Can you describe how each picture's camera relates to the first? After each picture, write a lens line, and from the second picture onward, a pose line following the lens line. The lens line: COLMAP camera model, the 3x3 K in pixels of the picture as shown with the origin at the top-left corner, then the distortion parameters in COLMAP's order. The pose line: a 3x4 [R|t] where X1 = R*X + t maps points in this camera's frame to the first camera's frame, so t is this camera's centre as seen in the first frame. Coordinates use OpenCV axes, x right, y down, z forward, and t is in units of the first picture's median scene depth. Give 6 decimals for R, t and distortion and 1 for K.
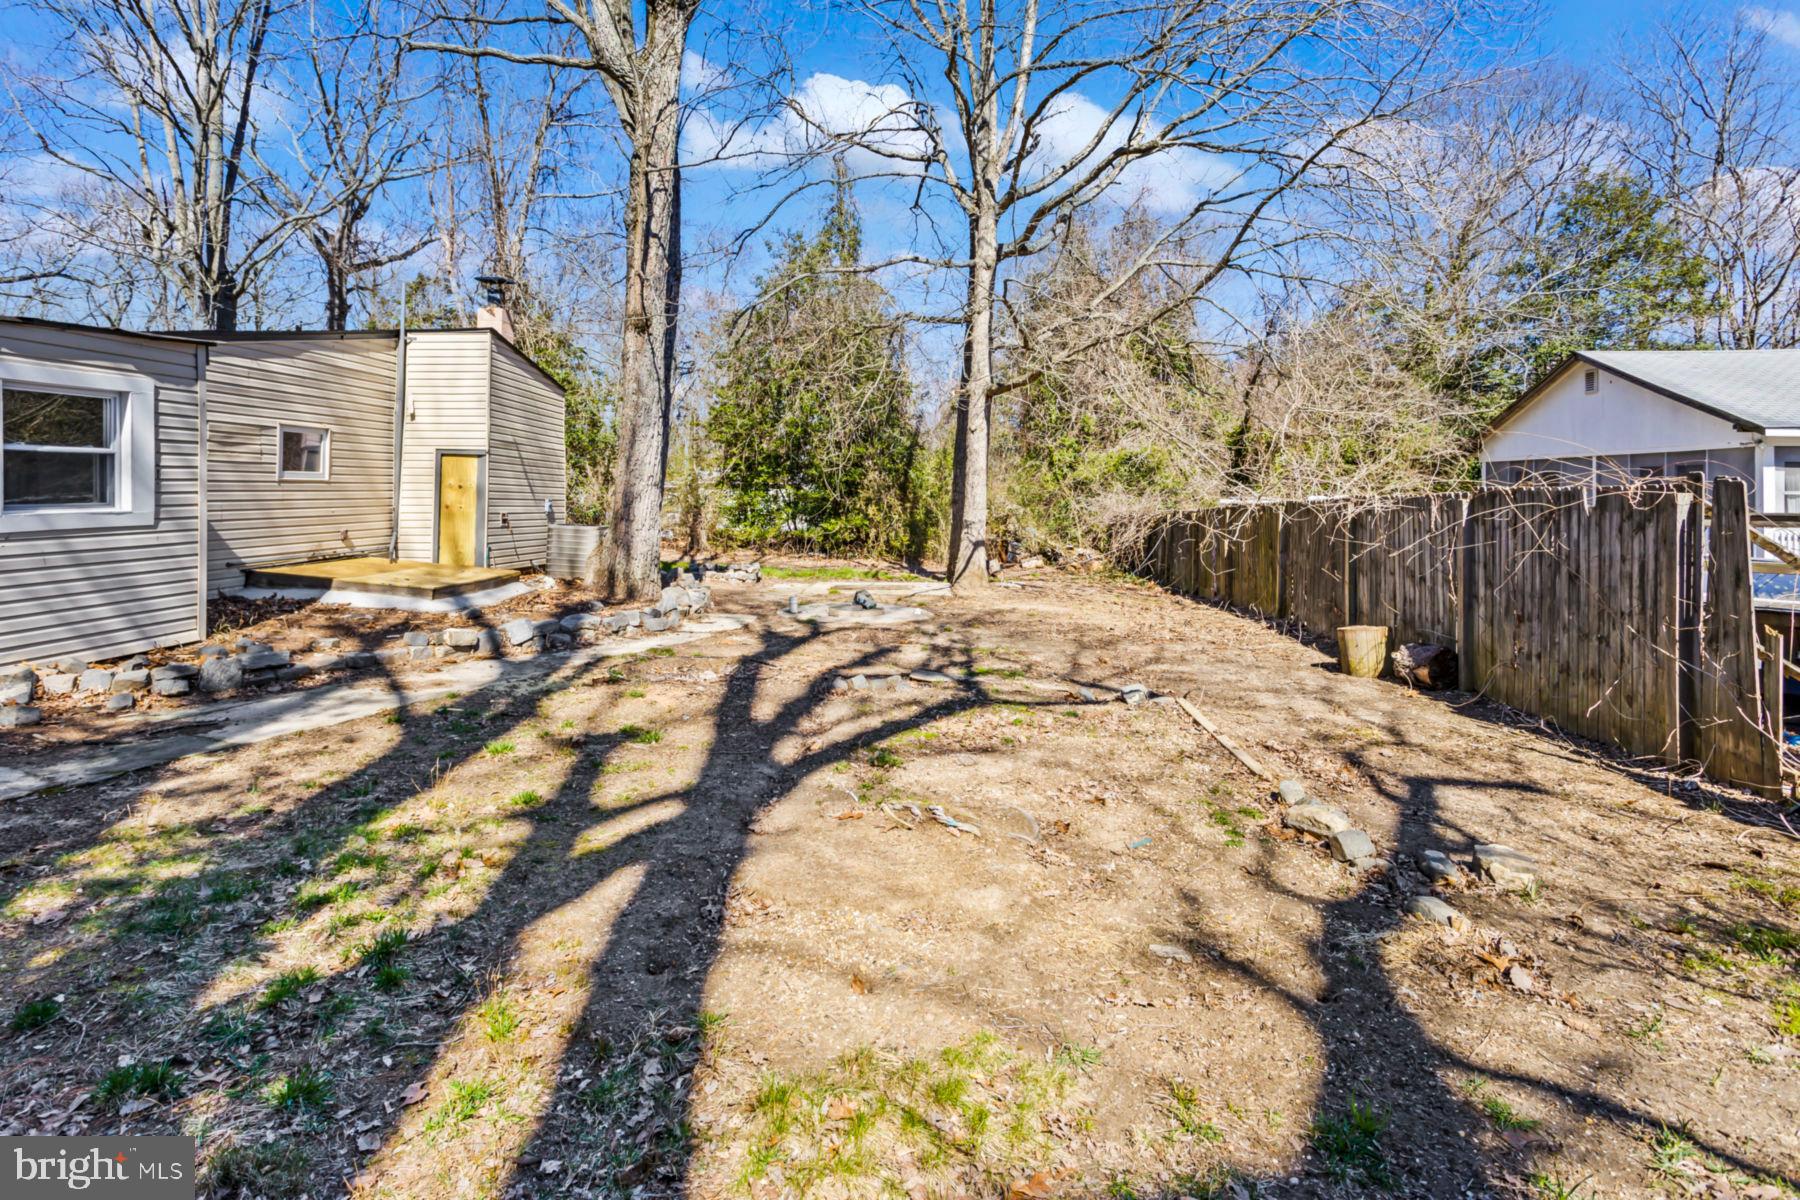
lens RADIAL K [[879.3, 0, 900.9], [0, 879.3, 464.9], [0, 0, 1]] dist [0.005458, 0.000488]
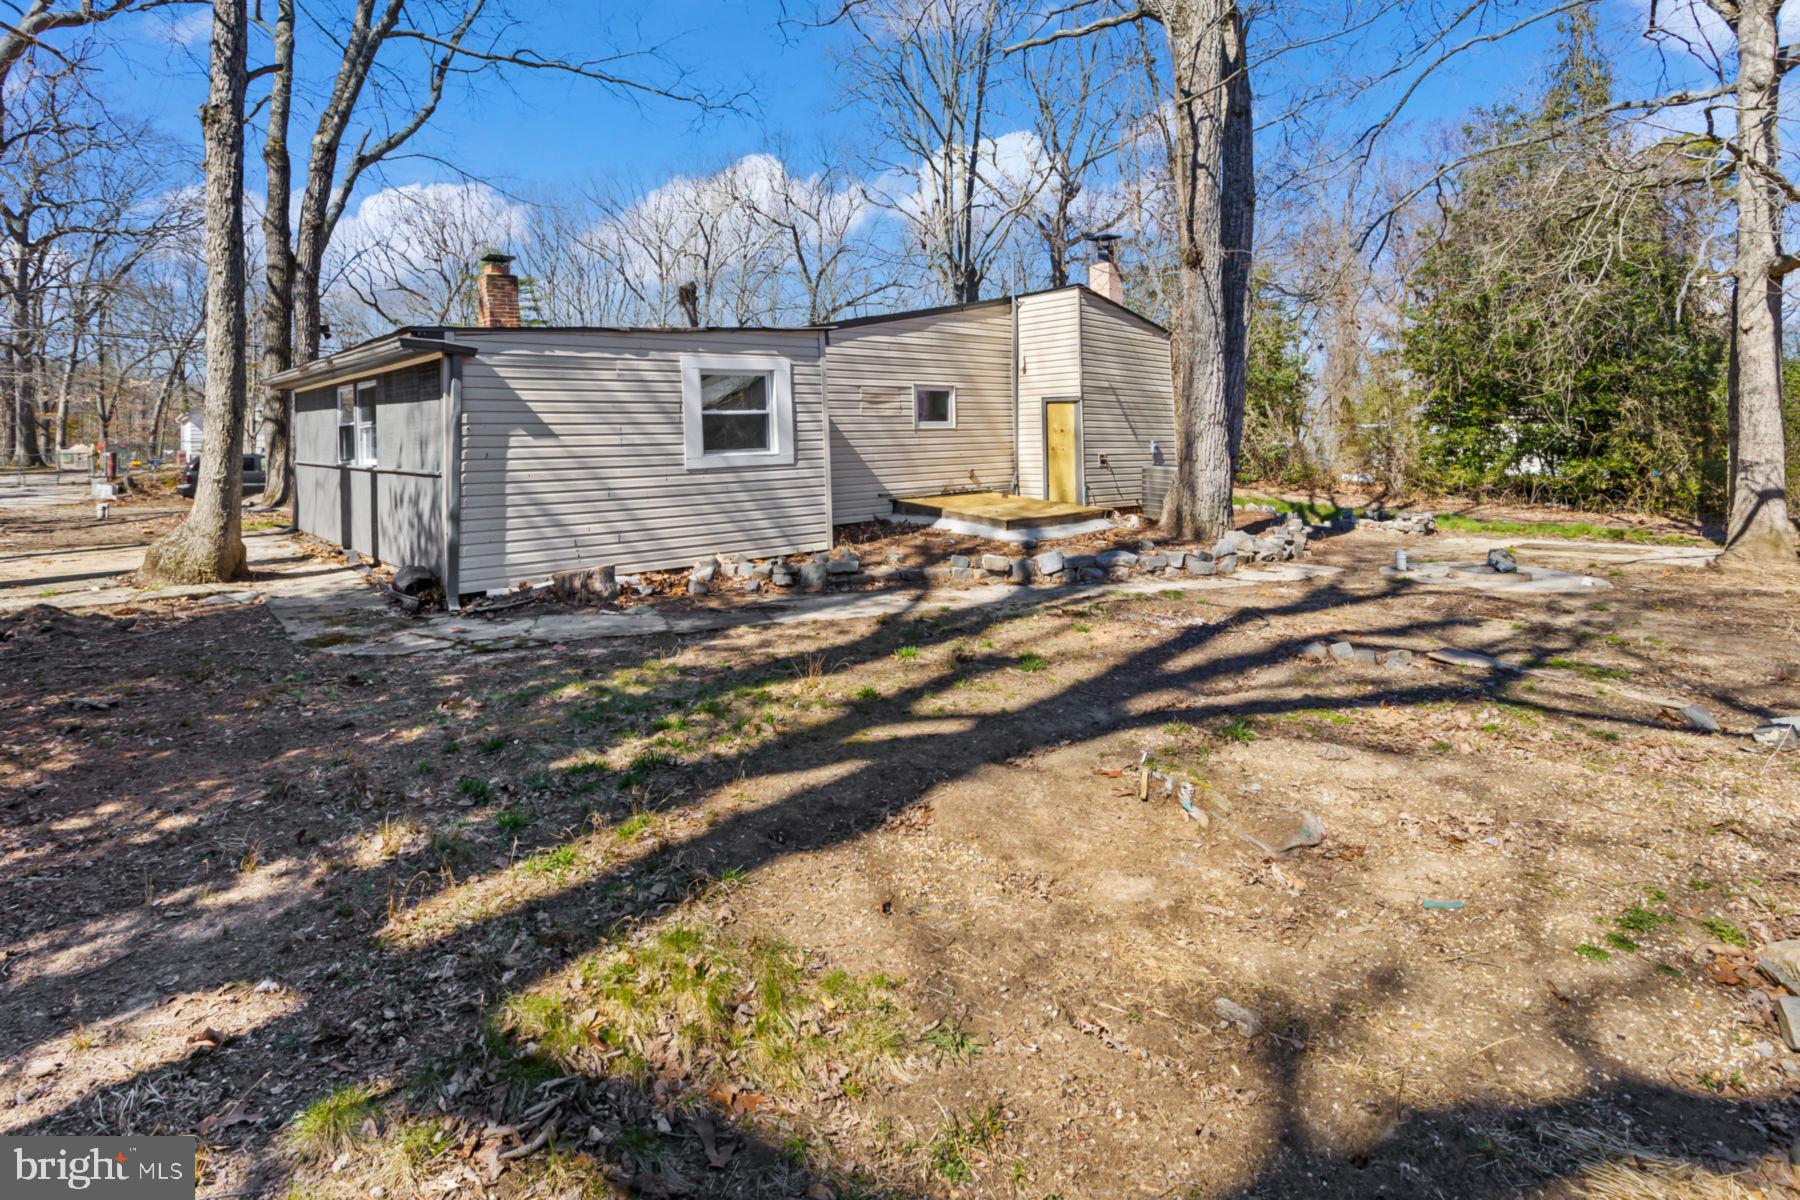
lens RADIAL K [[914.4, 0, 938.3], [0, 914.4, 390.9], [0, 0, 1]] dist [0.005962, -0.000014]
pose [[0.718449, -0.057520, -0.693197, 0.197307], [0.045759, 0.998325, -0.035413, 0.009044], [0.694072, -0.006277, 0.719878, 0.072215]]
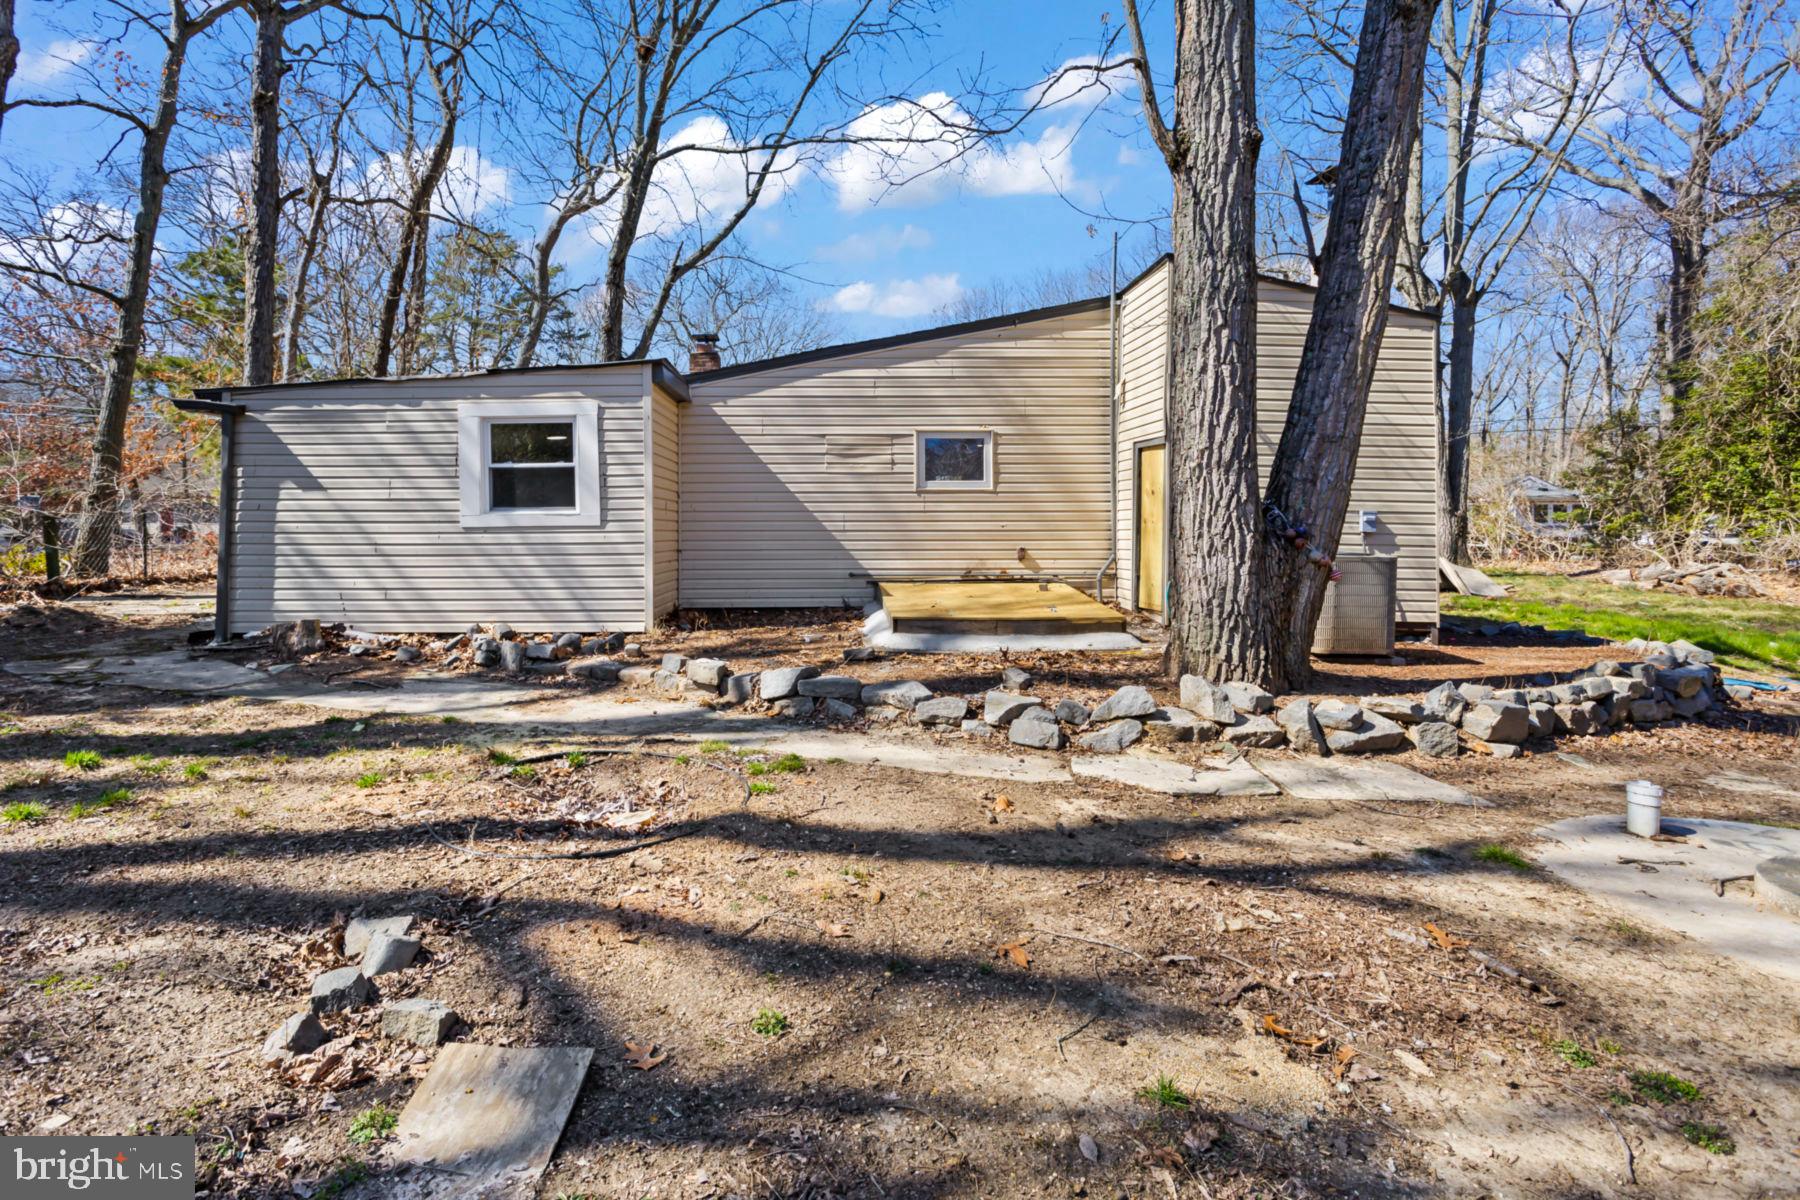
lens RADIAL K [[893.9, 0, 888.1], [0, 893.9, 523.1], [0, 0, 1]] dist [0.006253, 0.000793]
pose [[0.049219, -0.017944, -0.998627, 0.215515], [0.030742, 0.999392, -0.016443, 0.058120], [0.998315, -0.029890, 0.049741, 0.800606]]
